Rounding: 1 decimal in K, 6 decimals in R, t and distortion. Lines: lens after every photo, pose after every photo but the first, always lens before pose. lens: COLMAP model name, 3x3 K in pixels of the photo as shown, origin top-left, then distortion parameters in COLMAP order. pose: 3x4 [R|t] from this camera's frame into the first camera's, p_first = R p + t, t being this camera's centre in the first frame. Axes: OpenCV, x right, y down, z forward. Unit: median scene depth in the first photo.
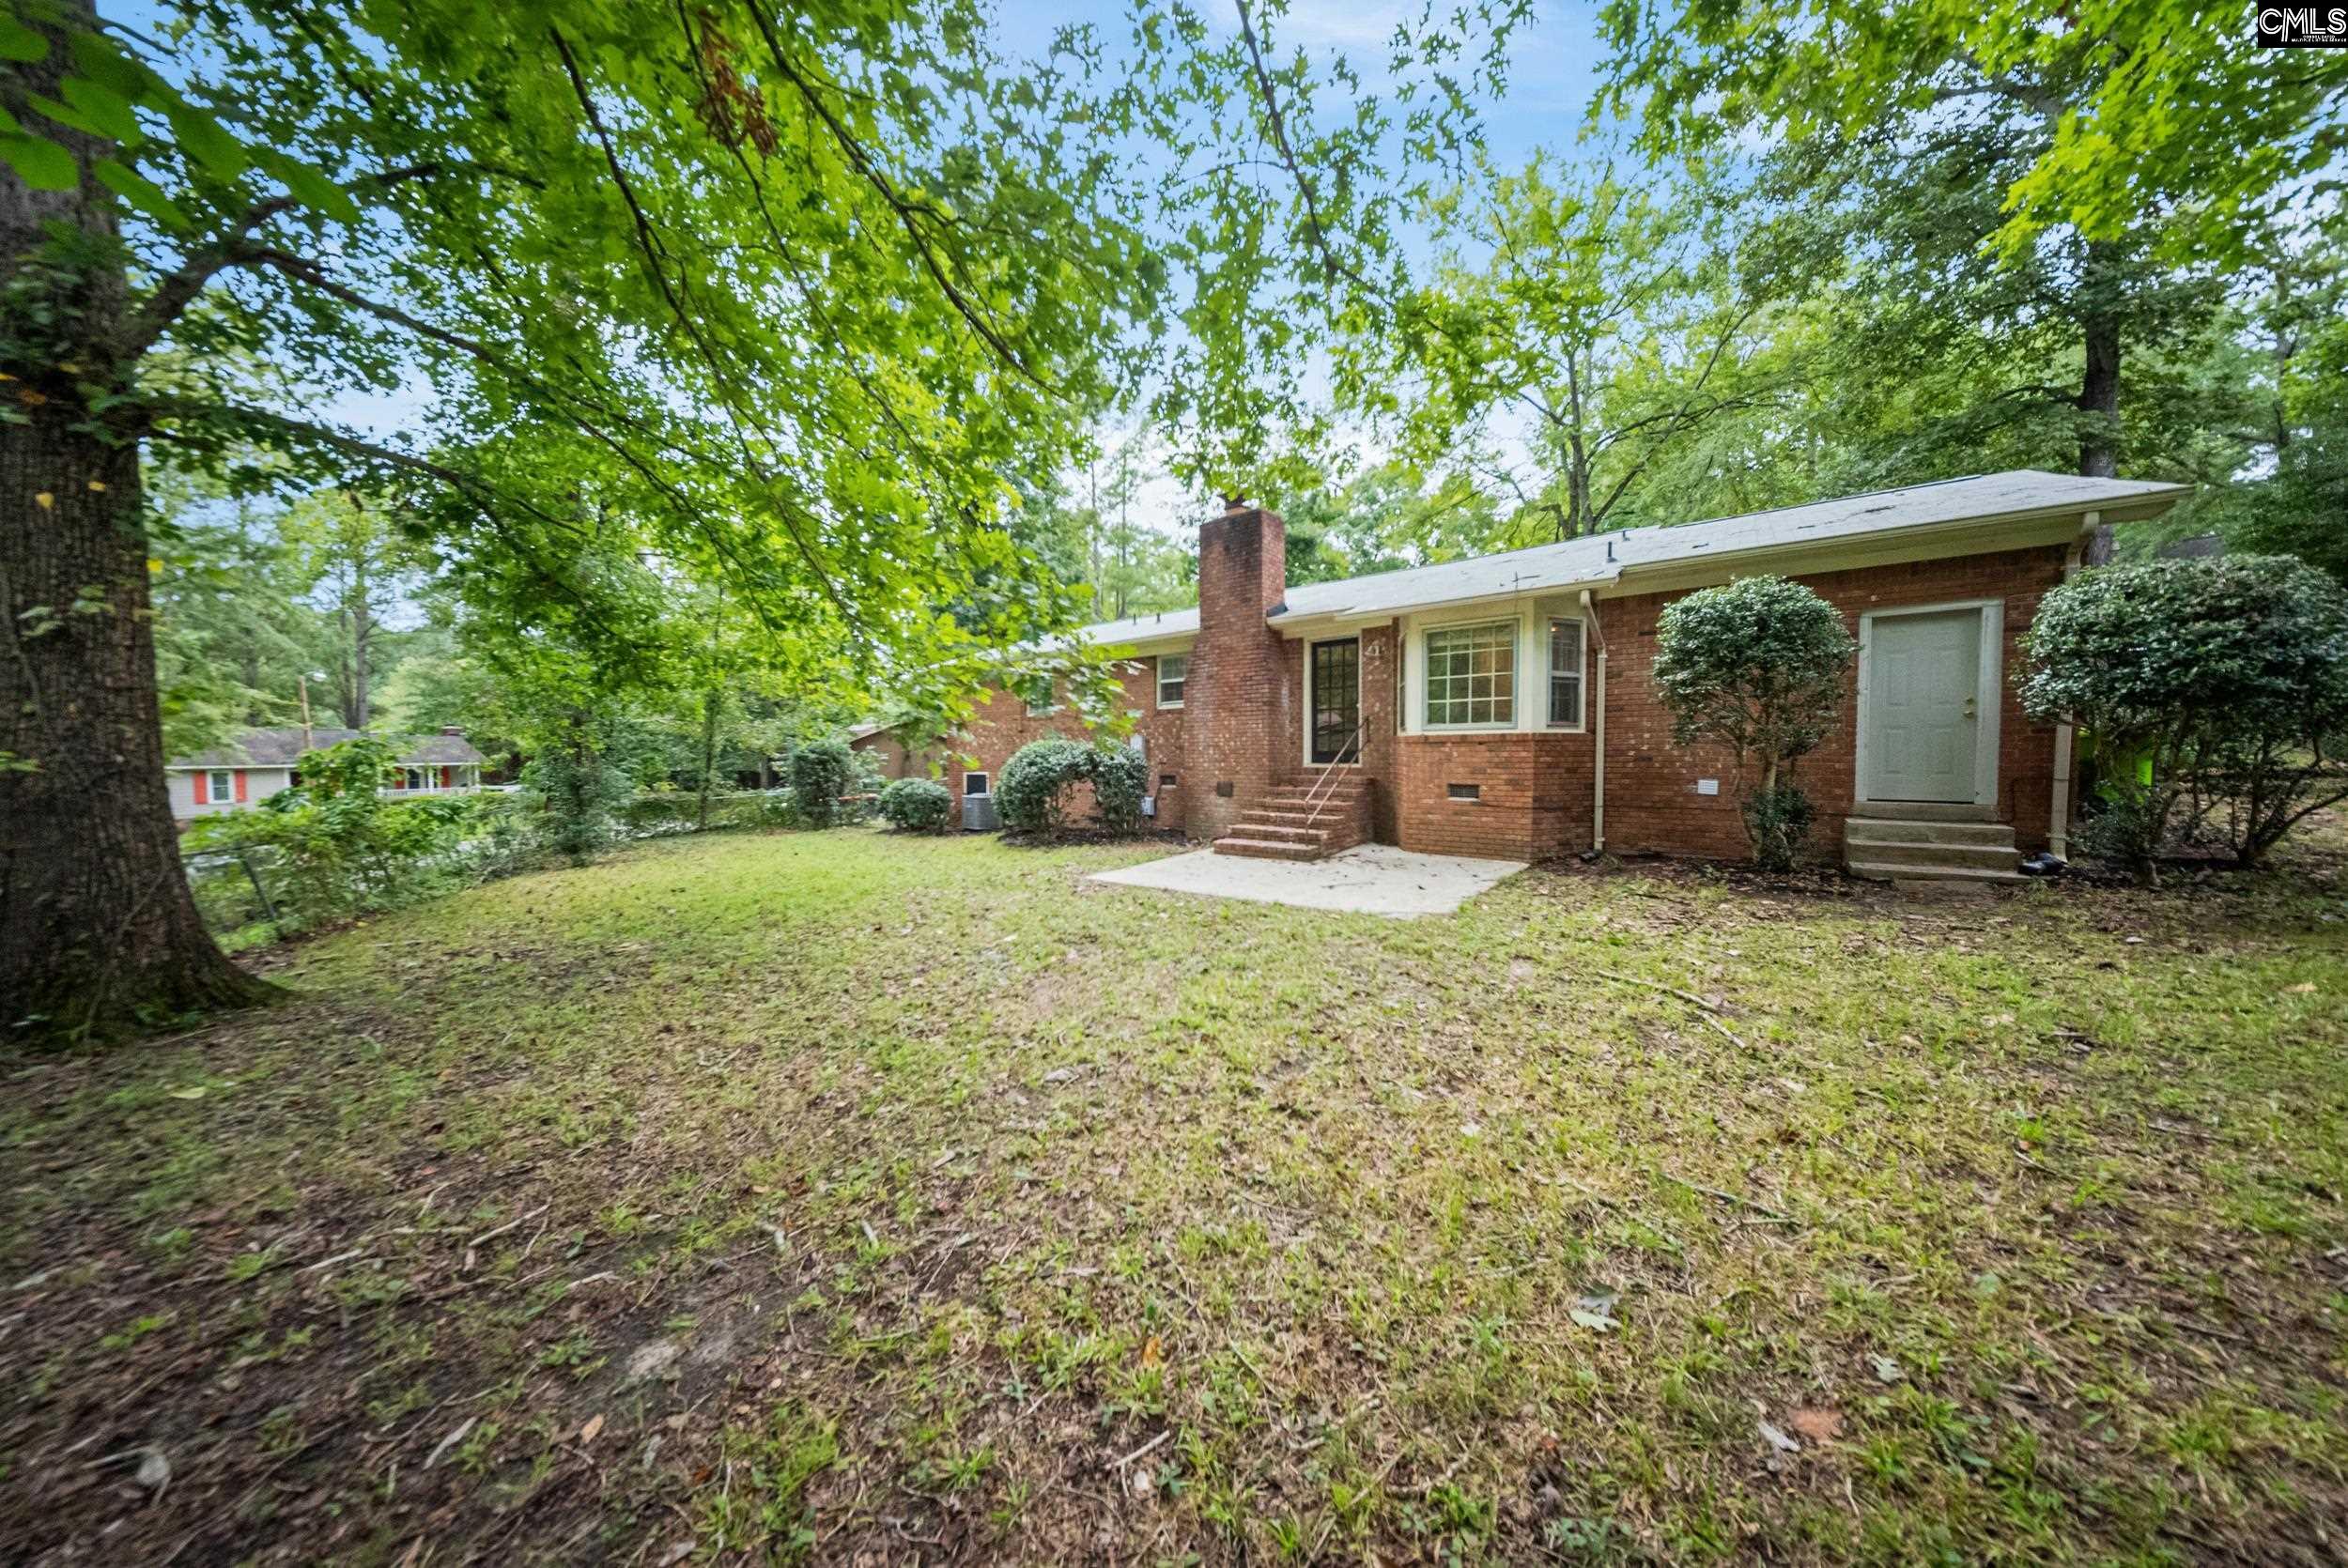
lens RADIAL K [[703.9, 0, 1184.1], [0, 703.9, 775.3], [0, 0, 1]] dist [-0.000197, -0.000038]
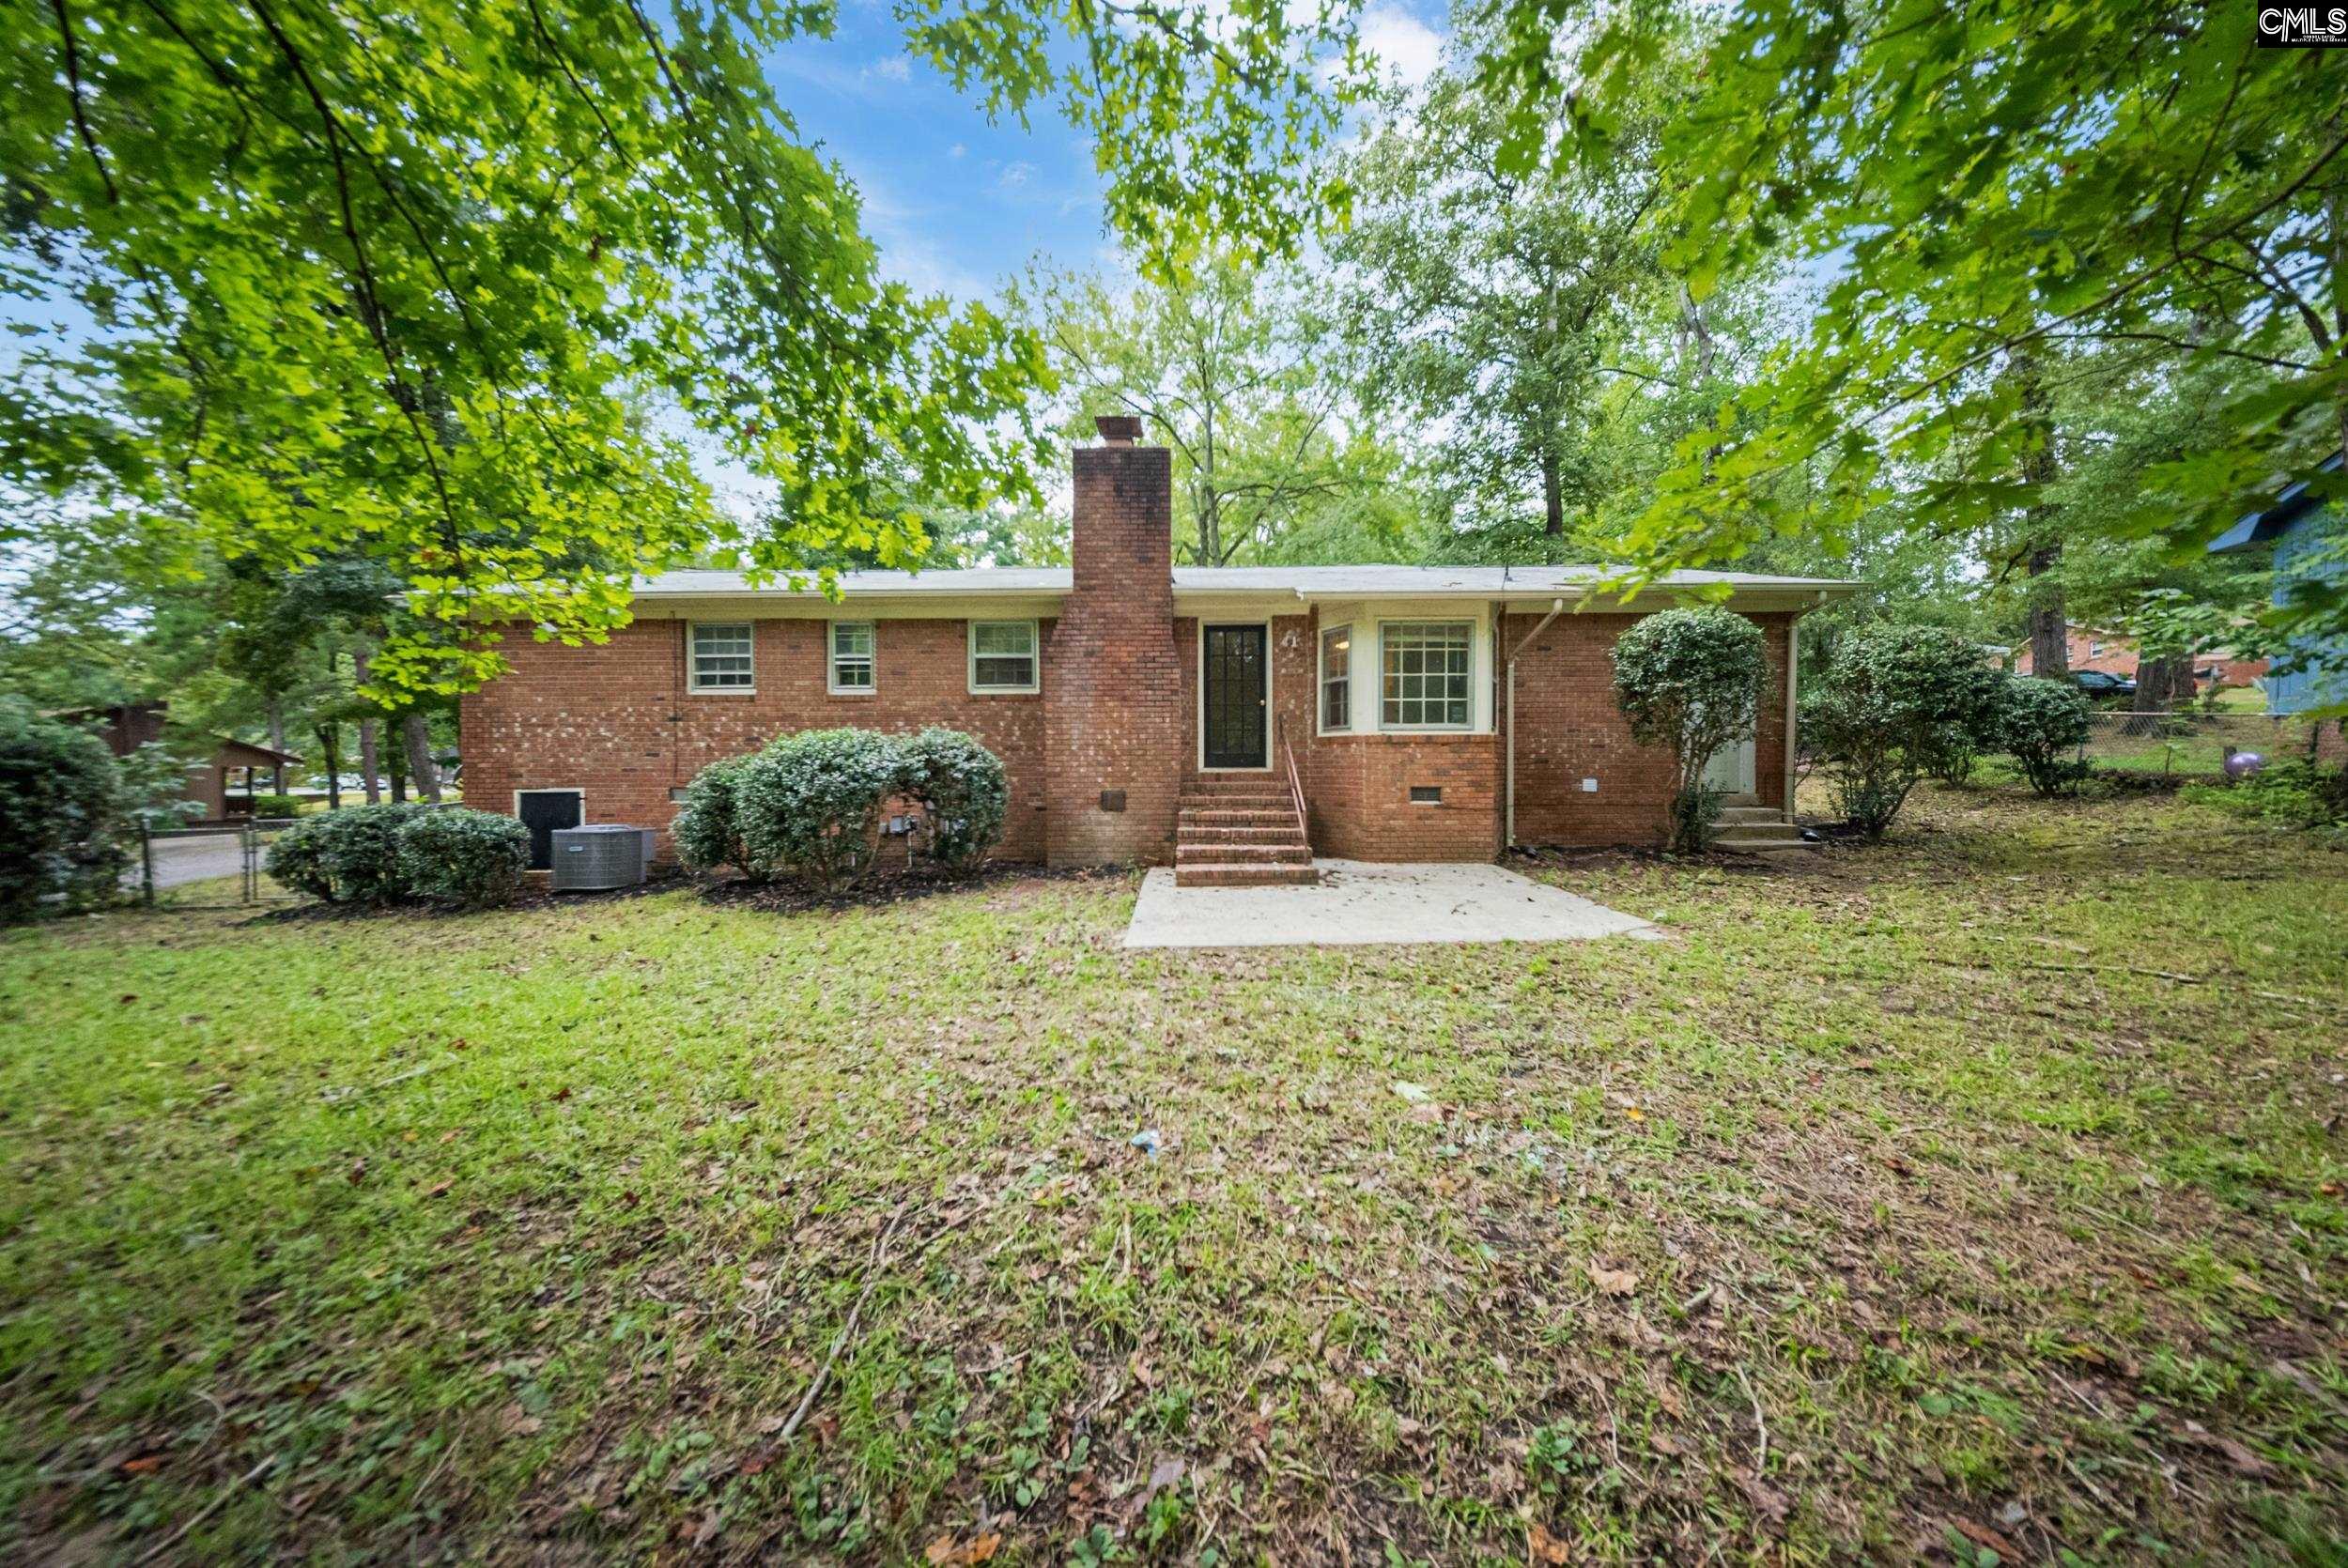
lens RADIAL K [[722.1, 0, 1175.0], [0, 722.1, 771.4], [0, 0, 1]] dist [0.000779, 0.000003]
pose [[0.791487, -0.007173, 0.611144, -0.453827], [0.017095, 0.999800, -0.010406, -0.003833], [-0.610947, 0.018684, 0.791451, 0.411182]]
